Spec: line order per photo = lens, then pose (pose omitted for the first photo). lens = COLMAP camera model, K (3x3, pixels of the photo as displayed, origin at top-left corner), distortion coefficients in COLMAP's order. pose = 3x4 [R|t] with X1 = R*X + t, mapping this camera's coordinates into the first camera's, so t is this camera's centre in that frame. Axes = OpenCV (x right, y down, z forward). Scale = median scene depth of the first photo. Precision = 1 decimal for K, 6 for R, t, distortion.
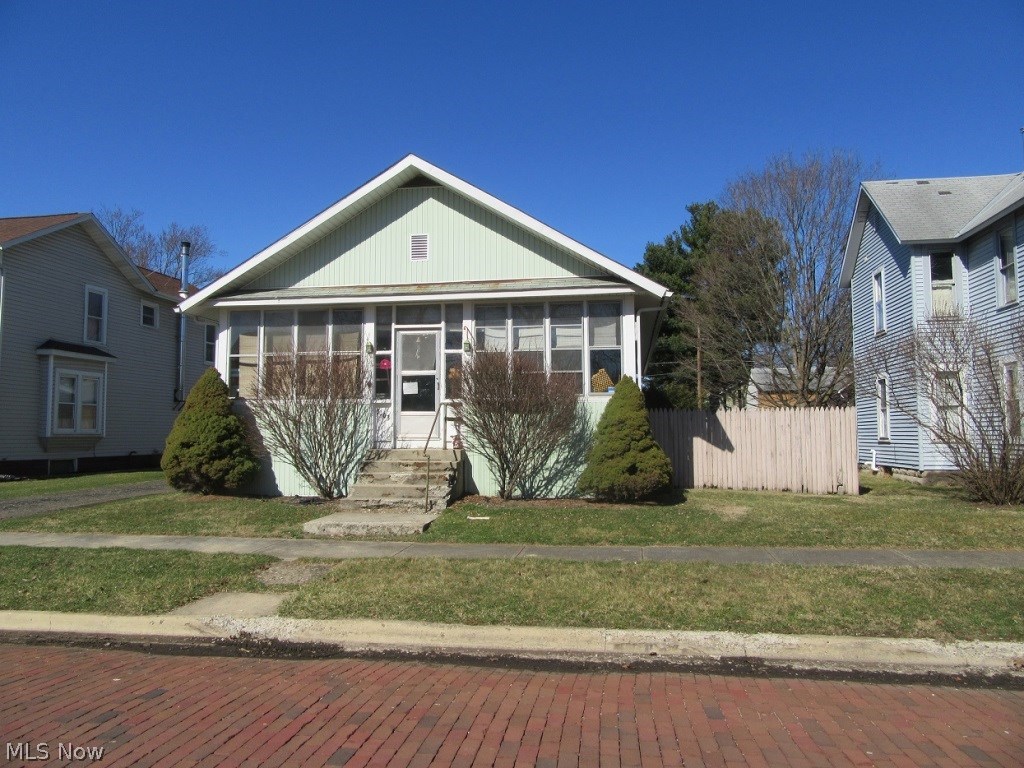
lens RADIAL K [[748.1, 0, 512.0], [0, 748.1, 384.0], [0, 0, 1]] dist [-0.008307, -0.003493]
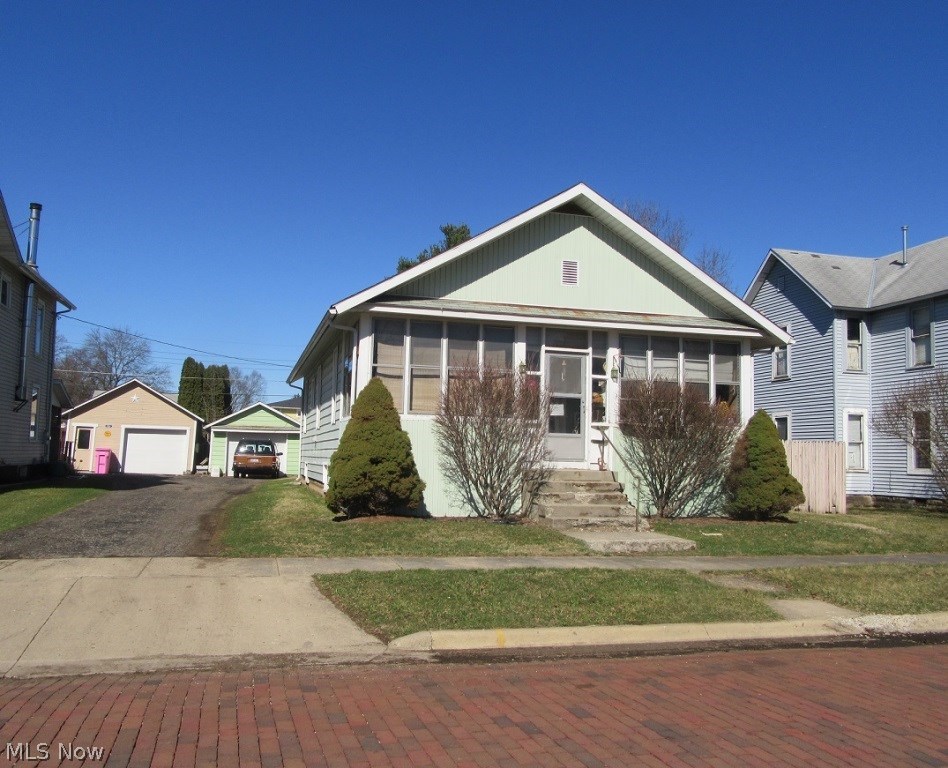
lens RADIAL K [[795.7, 0, 472.4], [0, 795.7, 400.9], [0, 0, 1]] dist [-0.007451, -0.001338]
pose [[0.916978, 0.053505, 0.395334, -0.671905], [-0.054192, 0.998486, -0.009440, 0.009756], [-0.395241, -0.012768, 0.918489, 0.049516]]
